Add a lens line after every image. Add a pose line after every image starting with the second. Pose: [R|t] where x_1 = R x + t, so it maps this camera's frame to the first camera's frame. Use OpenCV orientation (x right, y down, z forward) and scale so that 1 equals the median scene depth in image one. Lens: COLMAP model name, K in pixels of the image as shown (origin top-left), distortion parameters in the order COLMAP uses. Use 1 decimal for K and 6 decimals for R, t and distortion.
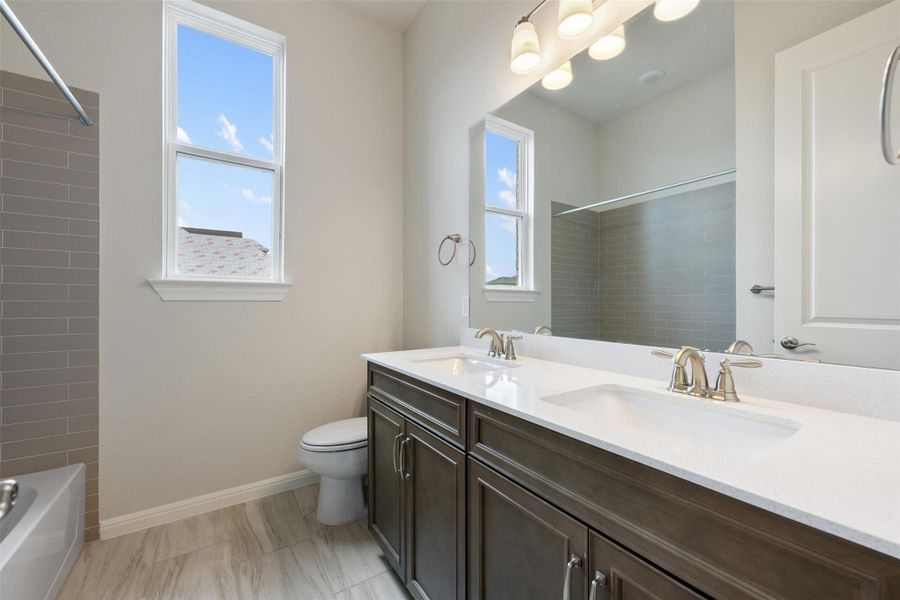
lens RADIAL K [[356.8, 0, 447.9], [0, 356.8, 300.8], [0, 0, 1]] dist [-0.002774, -0.000111]
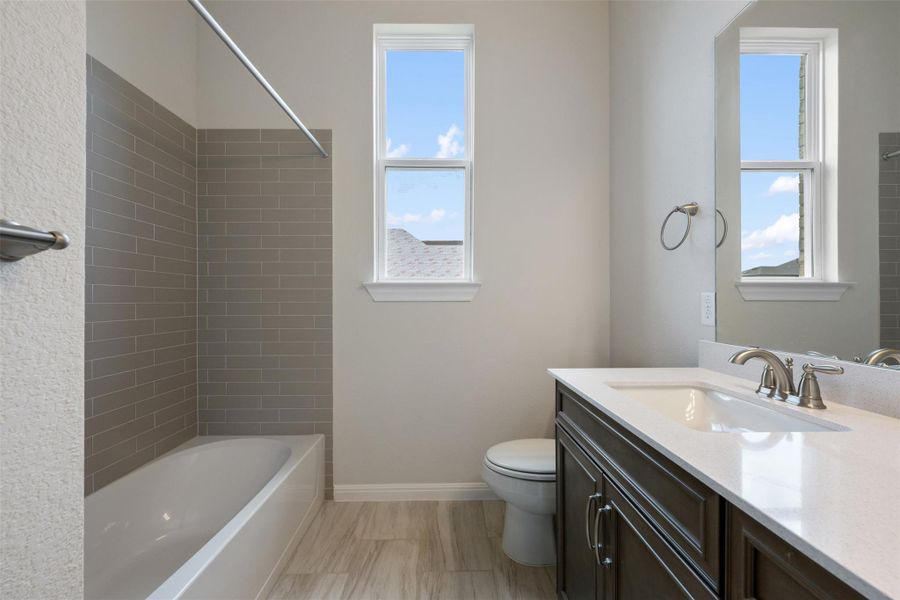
lens RADIAL K [[356.8, 0, 447.6], [0, 356.8, 301.2], [0, 0, 1]] dist [-0.002774, -0.000111]
pose [[0.842060, -0.002188, -0.539379, -0.001569], [0.005361, 0.999976, 0.004312, -0.004756], [0.539357, -0.006522, 0.842052, 0.187202]]
